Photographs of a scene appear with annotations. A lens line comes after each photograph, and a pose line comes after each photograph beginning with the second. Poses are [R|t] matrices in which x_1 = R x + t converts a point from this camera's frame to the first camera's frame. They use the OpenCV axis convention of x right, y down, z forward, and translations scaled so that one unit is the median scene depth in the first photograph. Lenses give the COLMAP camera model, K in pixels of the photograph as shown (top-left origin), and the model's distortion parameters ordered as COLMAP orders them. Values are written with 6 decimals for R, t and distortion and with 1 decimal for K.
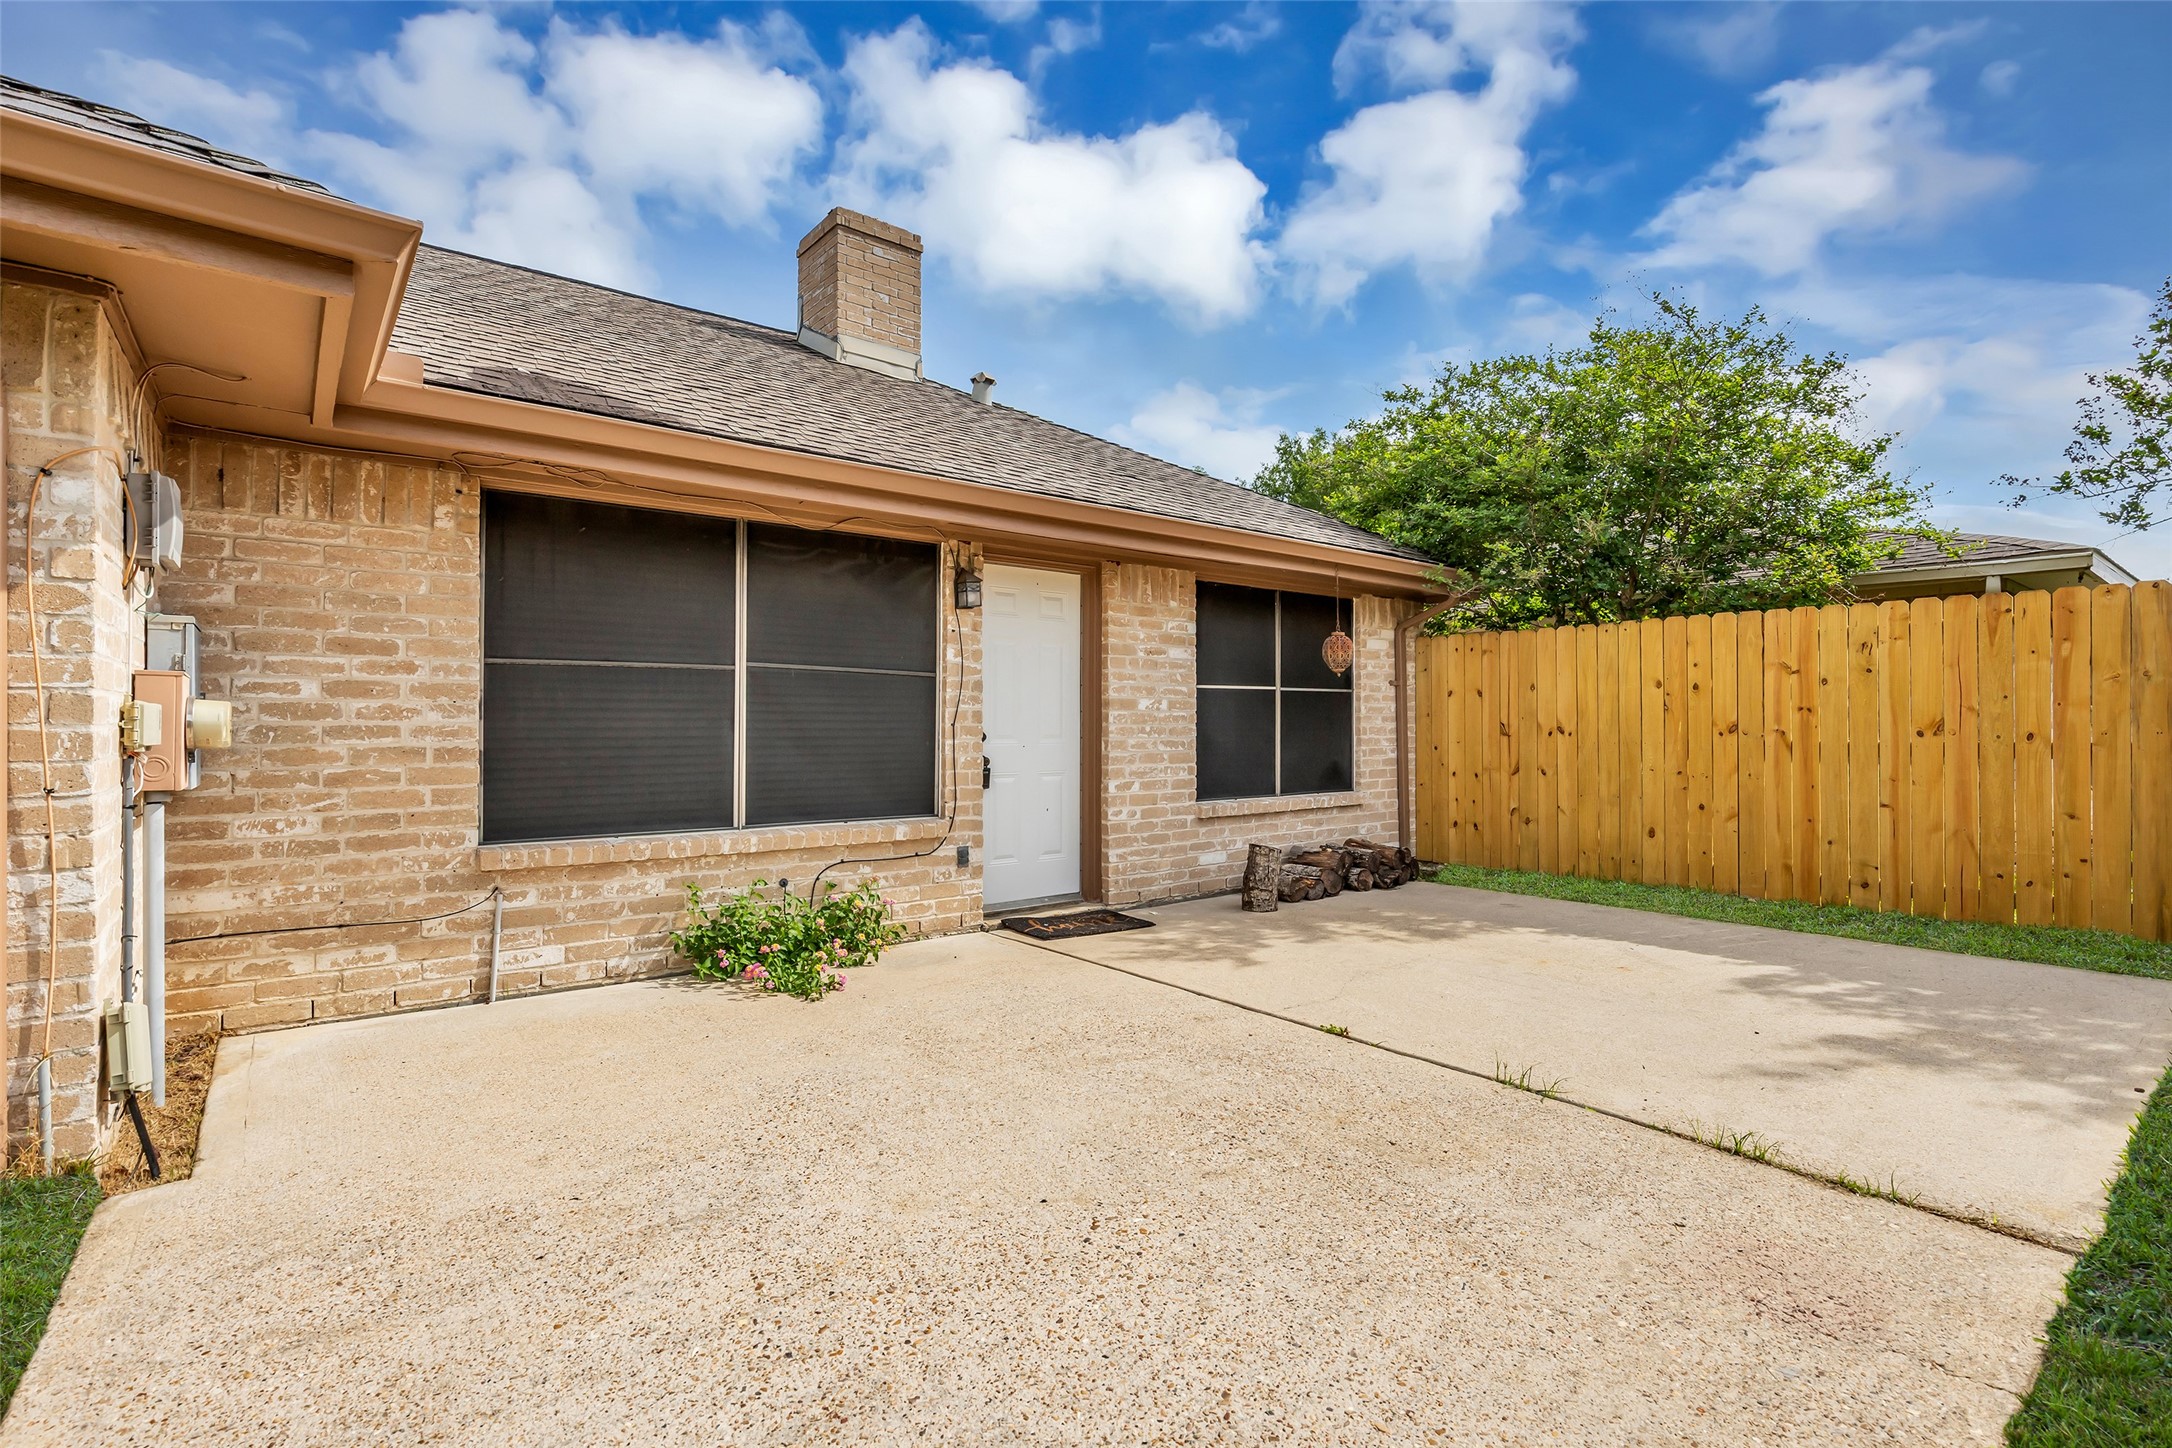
lens RADIAL K [[1002.8, 0, 1084.9], [0, 1002.8, 731.7], [0, 0, 1]] dist [-0.022721, 0.008454]
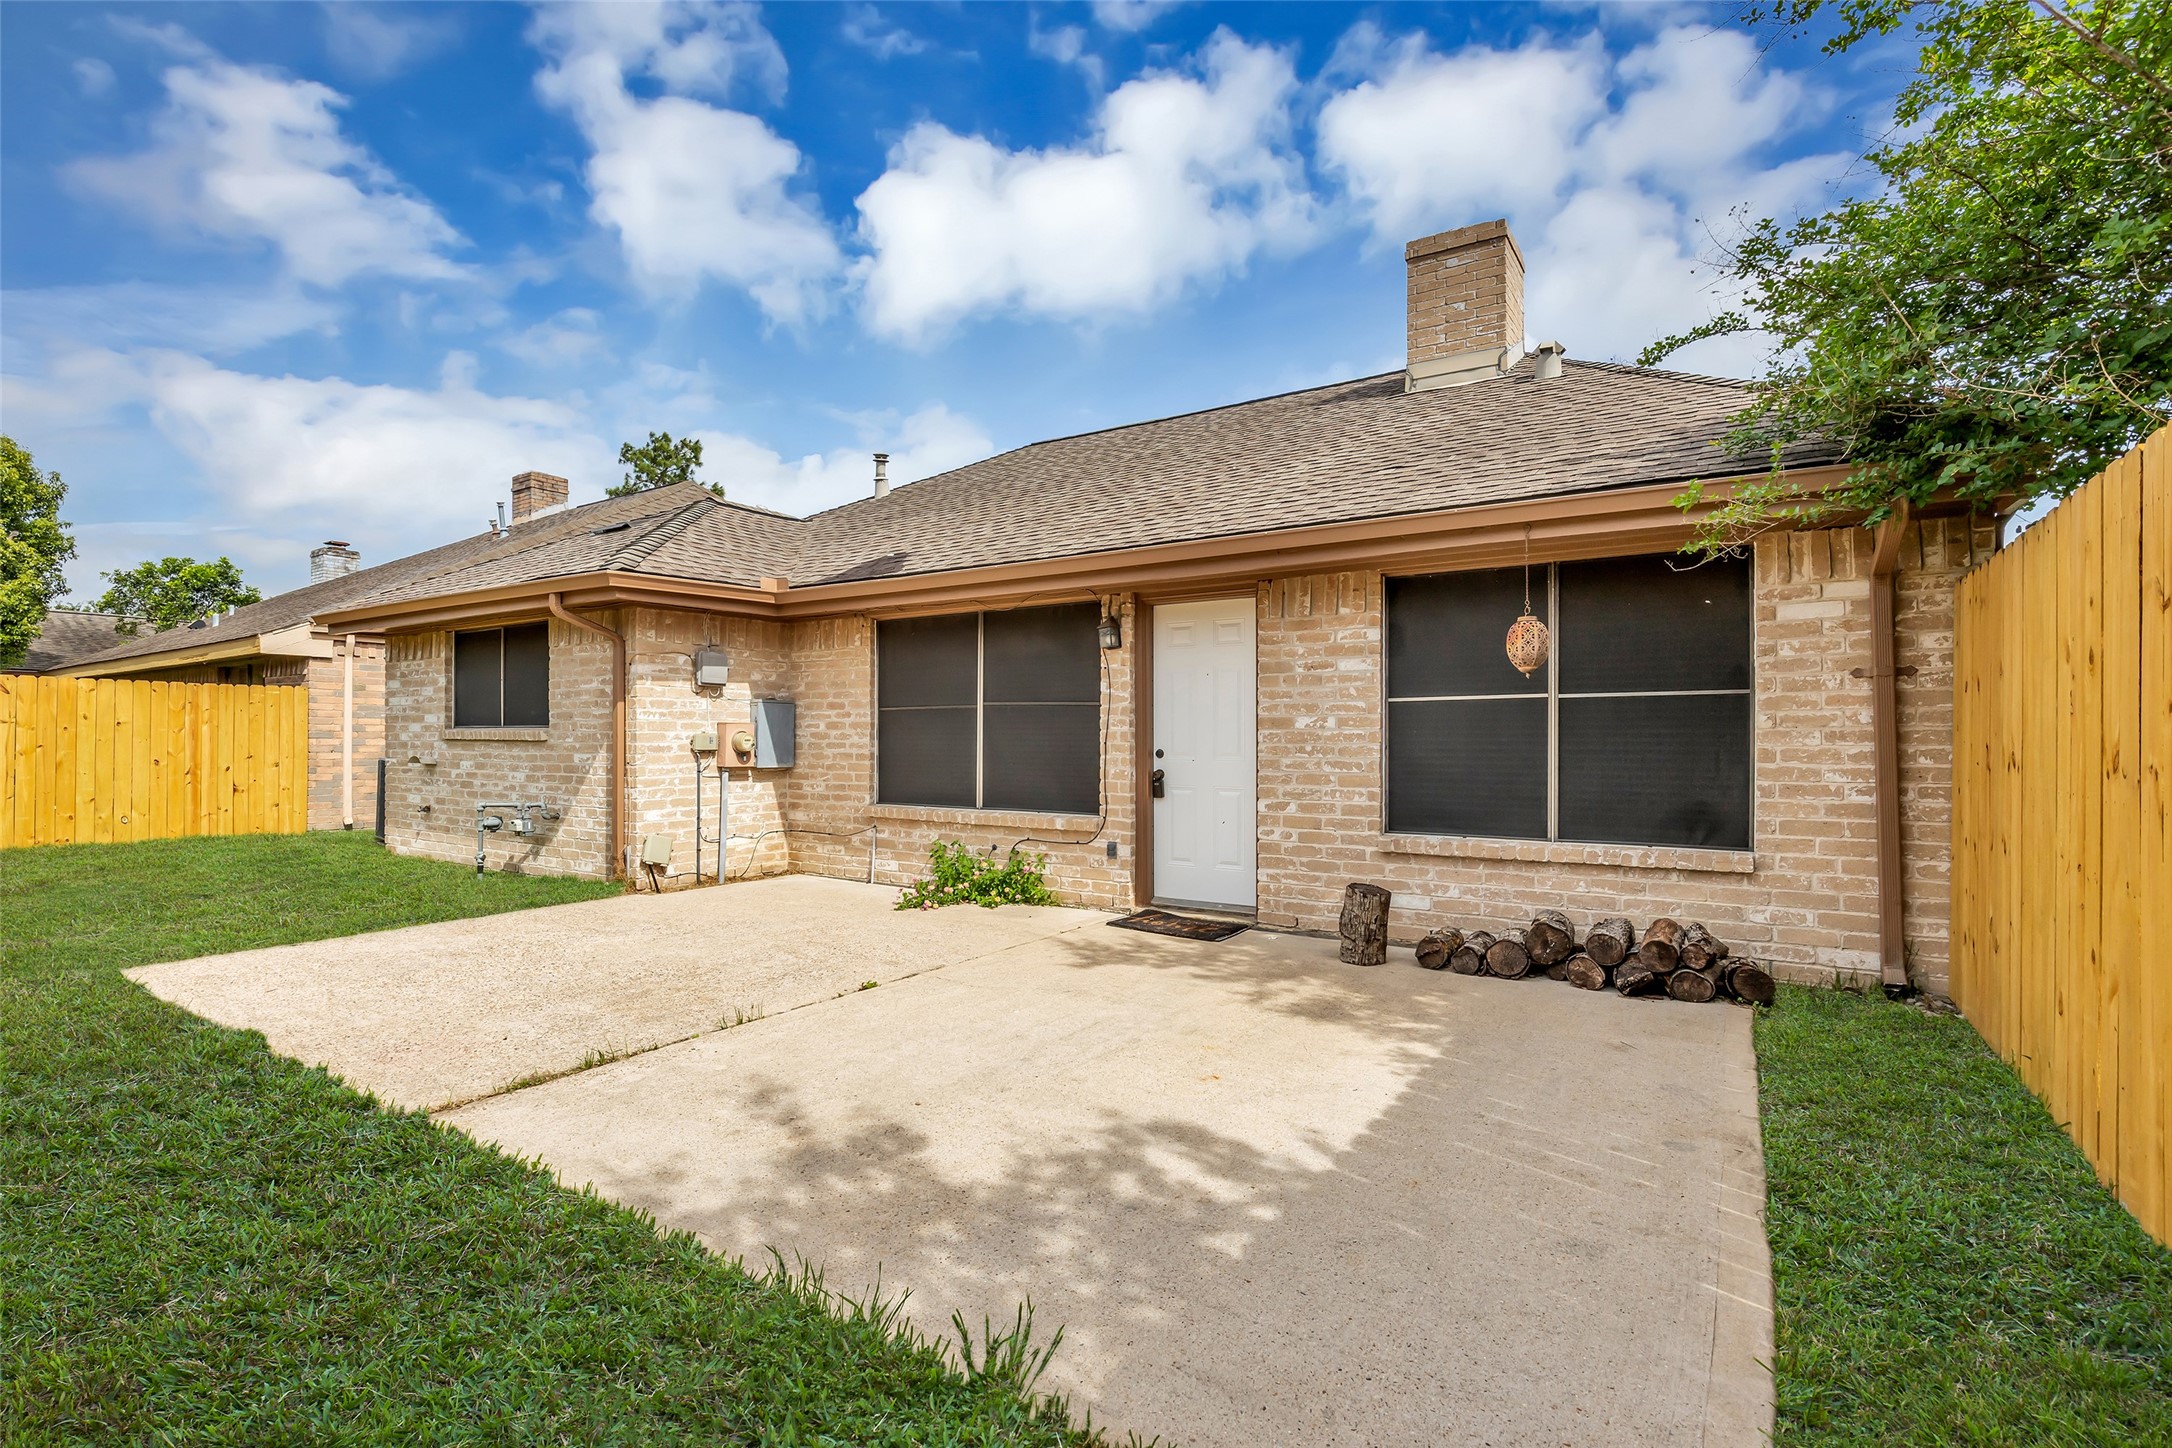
lens RADIAL K [[1003.5, 0, 1081.0], [0, 1003.5, 743.8], [0, 0, 1]] dist [-0.020815, 0.006749]
pose [[0.300682, 0.006221, -0.953704, 0.923602], [-0.006463, 0.999969, 0.004485, -0.010130], [0.953703, 0.004816, 0.300713, 0.522709]]
